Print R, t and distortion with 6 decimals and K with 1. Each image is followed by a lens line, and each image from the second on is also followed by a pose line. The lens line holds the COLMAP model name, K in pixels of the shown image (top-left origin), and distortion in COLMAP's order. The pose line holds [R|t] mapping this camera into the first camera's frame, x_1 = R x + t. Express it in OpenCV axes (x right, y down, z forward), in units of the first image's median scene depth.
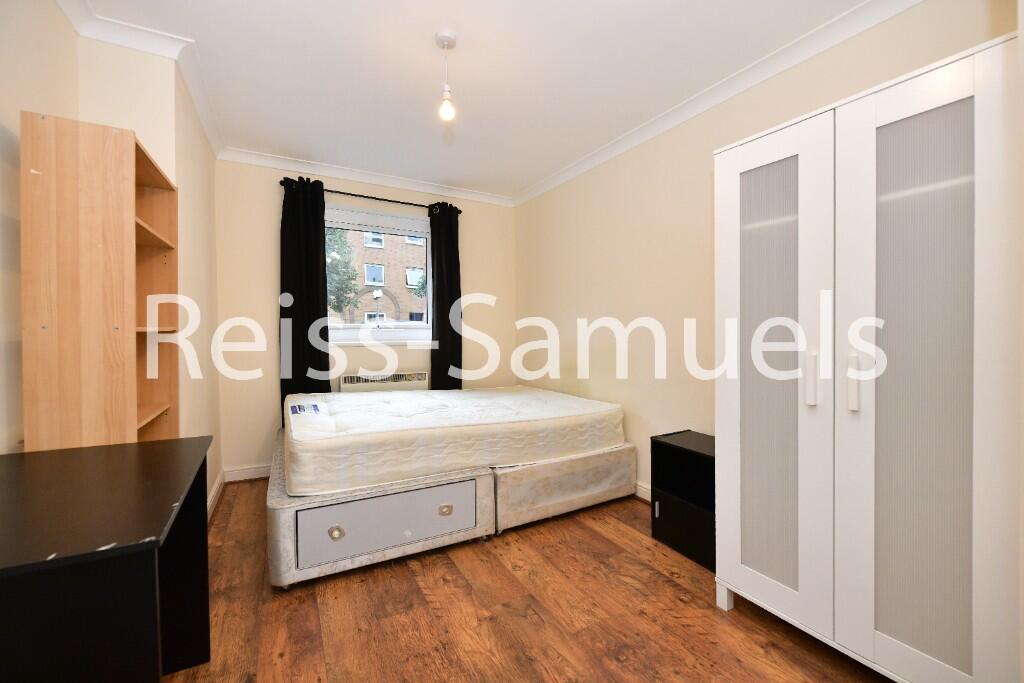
lens RADIAL K [[420.9, 0, 480.5], [0, 420.9, 348.0], [0, 0, 1]] dist [0.018420, 0.000224]
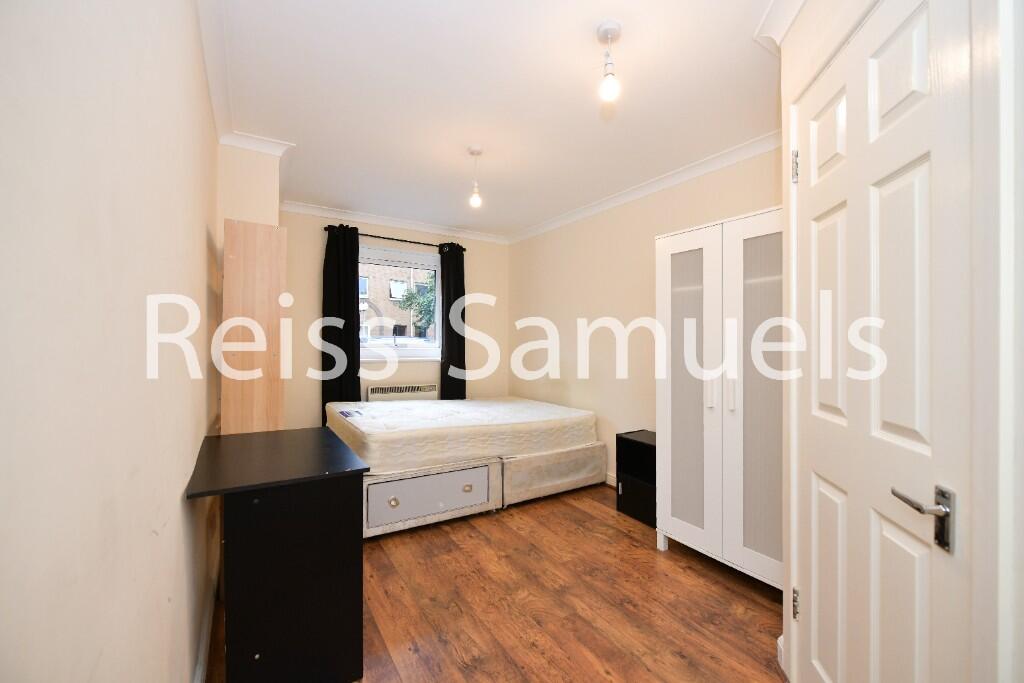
lens RADIAL K [[405.8, 0, 512.0], [0, 405.8, 341.5], [0, 0, 1]] dist [0.018347, 0.000029]
pose [[0.992878, 0.018210, 0.117736, -0.102241], [-0.012608, 0.998760, -0.048155, -0.022547], [-0.118467, 0.046327, 0.991877, -0.319826]]
